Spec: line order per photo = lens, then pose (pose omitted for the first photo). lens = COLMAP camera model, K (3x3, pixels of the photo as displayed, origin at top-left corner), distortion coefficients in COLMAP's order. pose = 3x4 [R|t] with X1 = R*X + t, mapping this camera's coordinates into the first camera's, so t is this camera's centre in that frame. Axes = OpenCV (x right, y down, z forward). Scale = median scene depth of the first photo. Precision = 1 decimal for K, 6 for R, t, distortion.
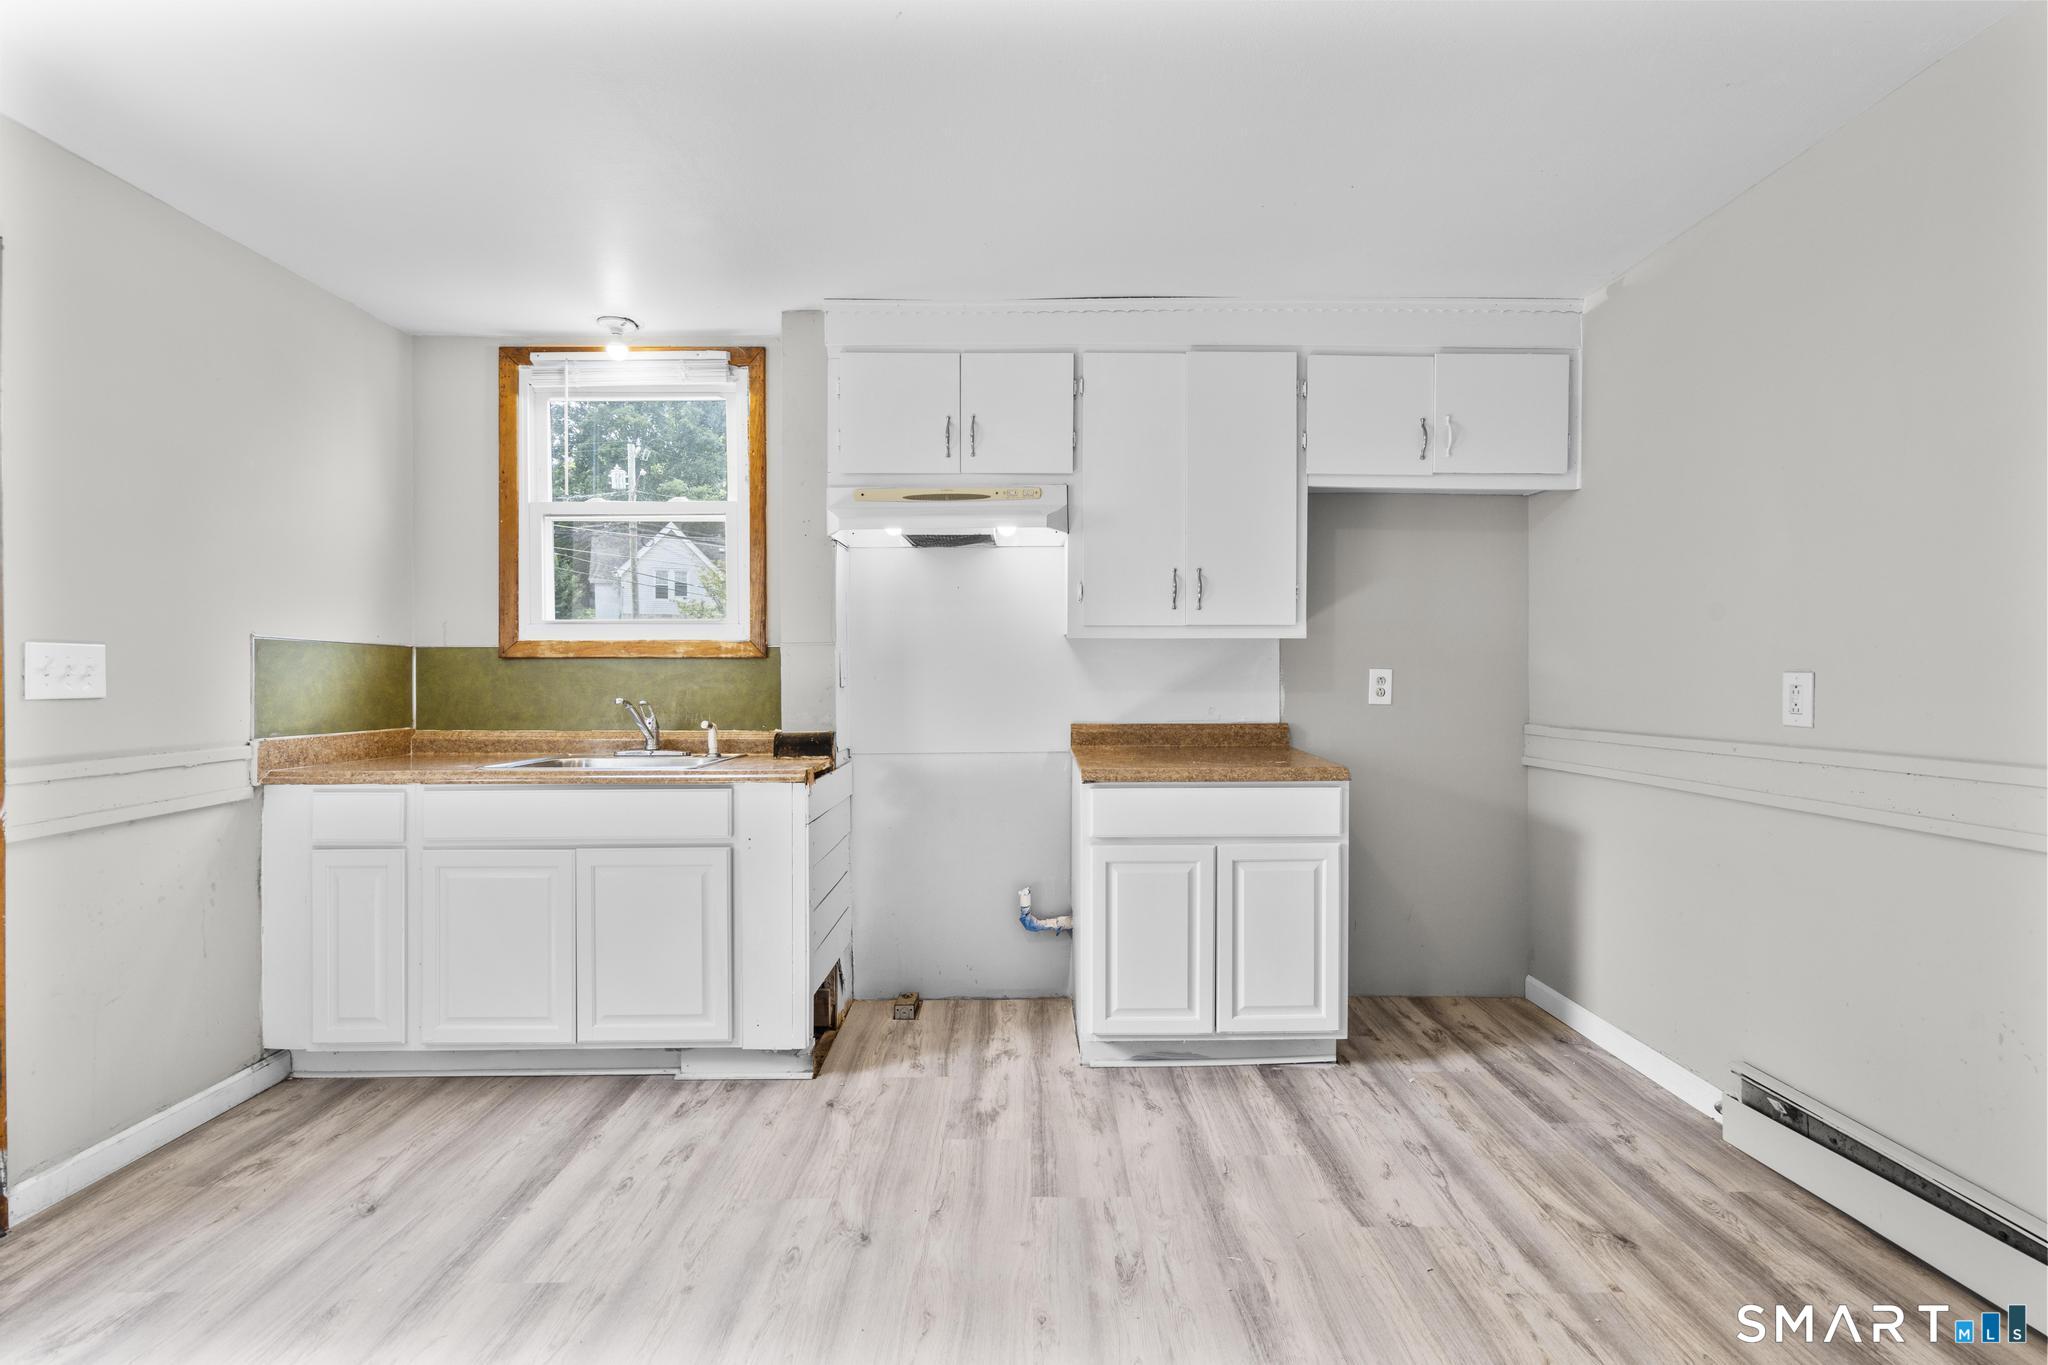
lens RADIAL K [[924.7, 0, 1034.3], [0, 924.7, 682.8], [0, 0, 1]] dist [-0.002653, 0.001521]
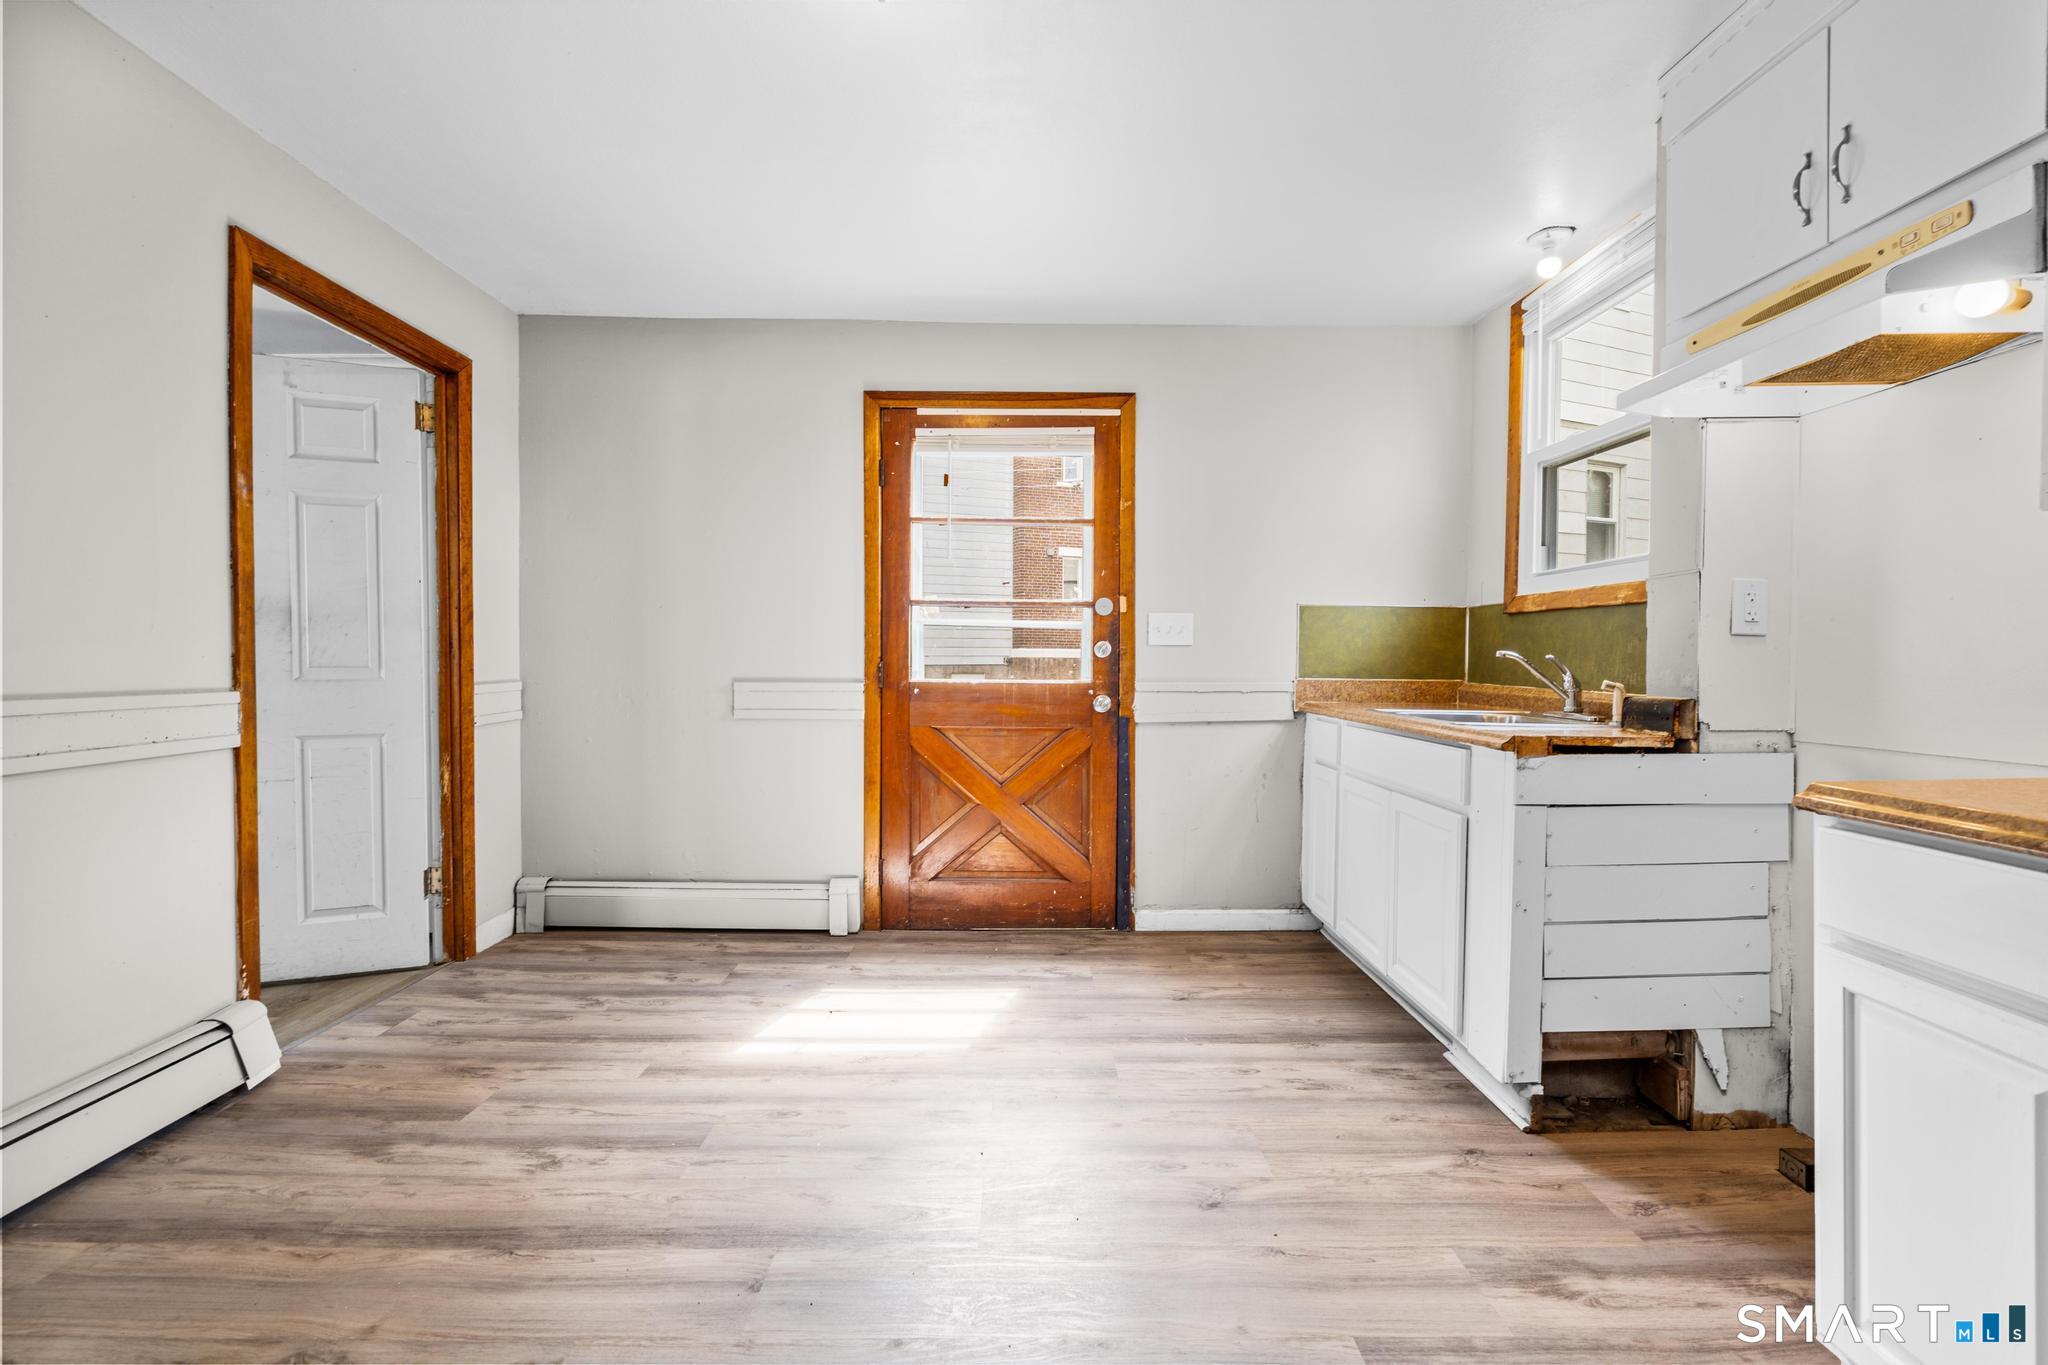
lens RADIAL K [[924.7, 0, 1034.3], [0, 924.7, 682.8], [0, 0, 1]] dist [-0.002653, 0.001521]
pose [[-0.001093, 0.030692, -0.999528, 0.540474], [-0.014877, 0.999418, 0.030705, 0.030604], [0.999889, 0.014904, -0.000636, 0.590090]]
